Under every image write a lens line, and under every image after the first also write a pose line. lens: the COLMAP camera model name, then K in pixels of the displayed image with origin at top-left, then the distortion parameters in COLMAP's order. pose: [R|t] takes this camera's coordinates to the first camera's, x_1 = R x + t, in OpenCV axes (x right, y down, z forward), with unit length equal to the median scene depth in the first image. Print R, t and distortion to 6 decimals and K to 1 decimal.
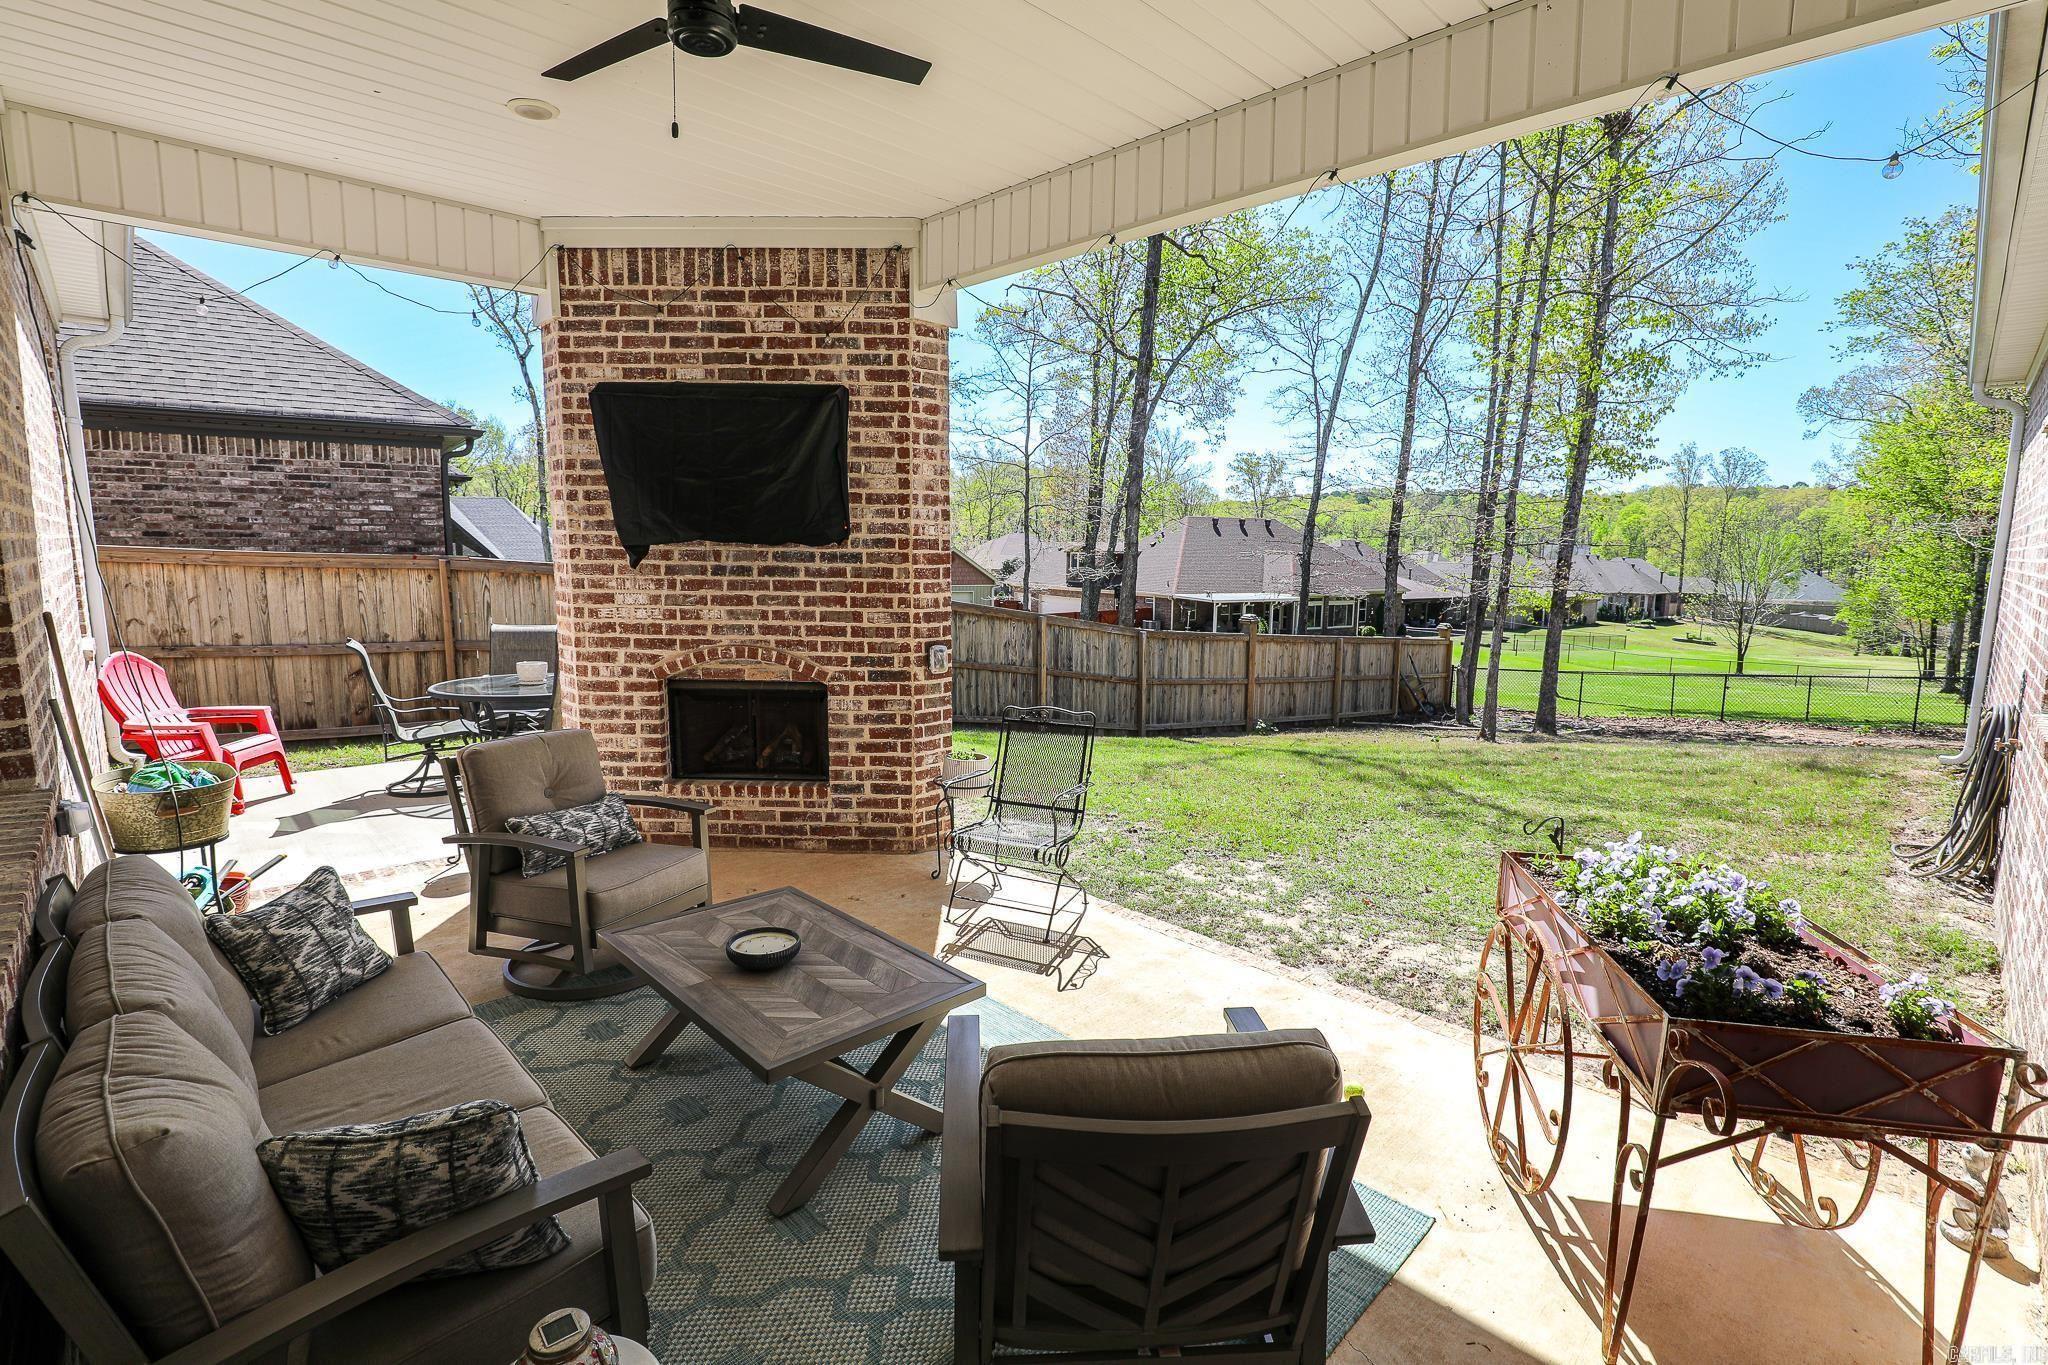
lens RADIAL K [[930.2, 0, 1045.6], [0, 930.2, 684.8], [0, 0, 1]] dist [-0.019204, 0.002821]
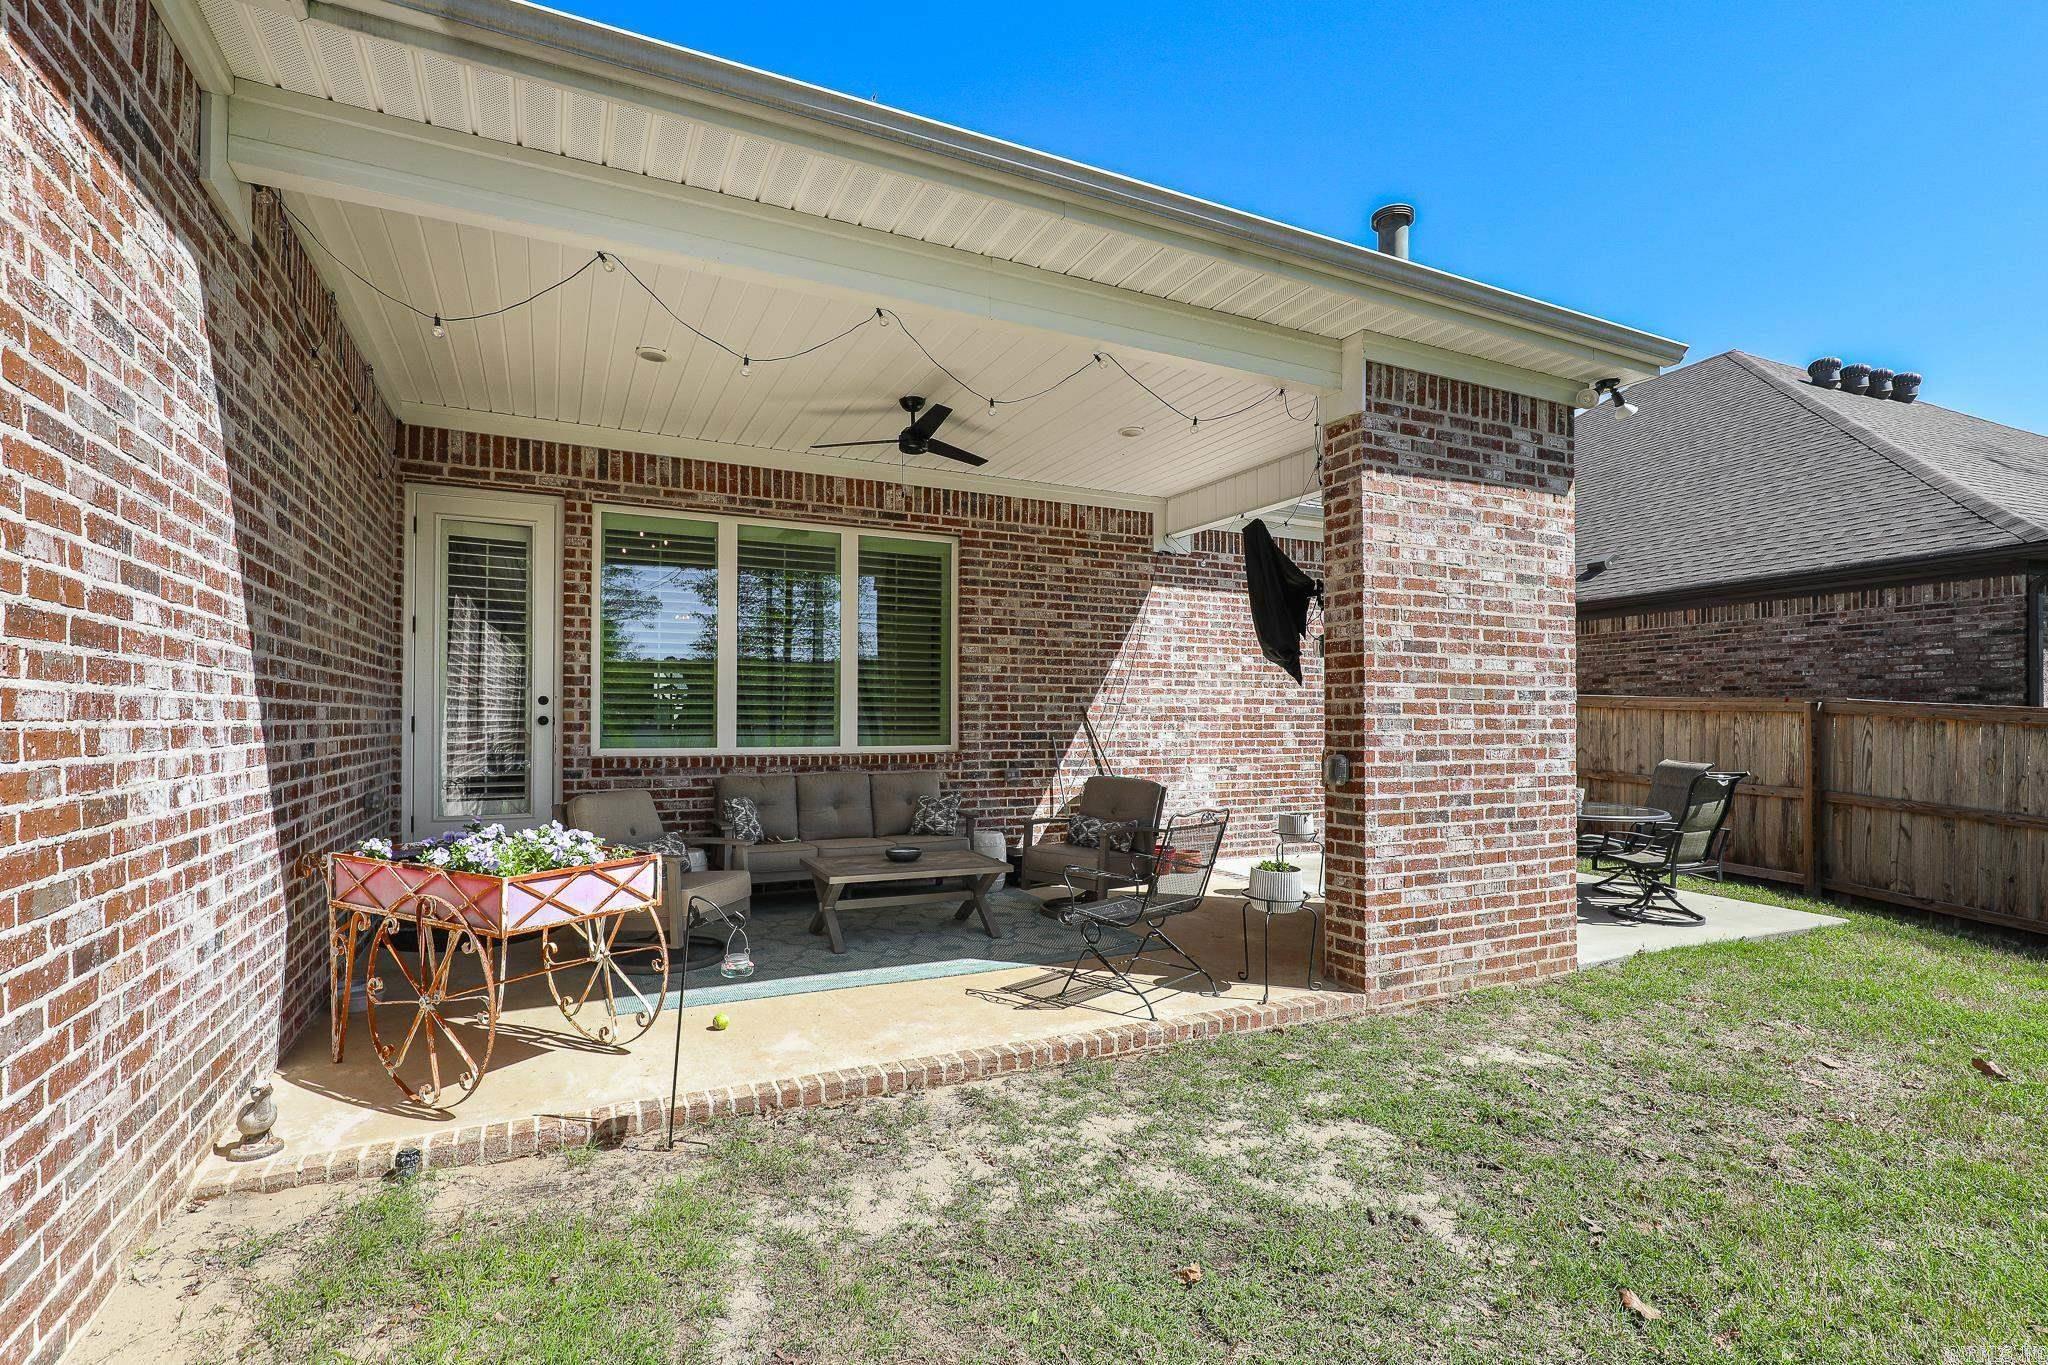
lens RADIAL K [[930.2, 0, 1040.5], [0, 930.2, 691.8], [0, 0, 1]] dist [-0.019204, 0.002821]
pose [[-0.316547, -0.041347, -0.947675, 0.445255], [-0.146083, 0.989256, 0.005634, -0.034984], [0.937261, 0.140223, -0.319186, 0.531039]]
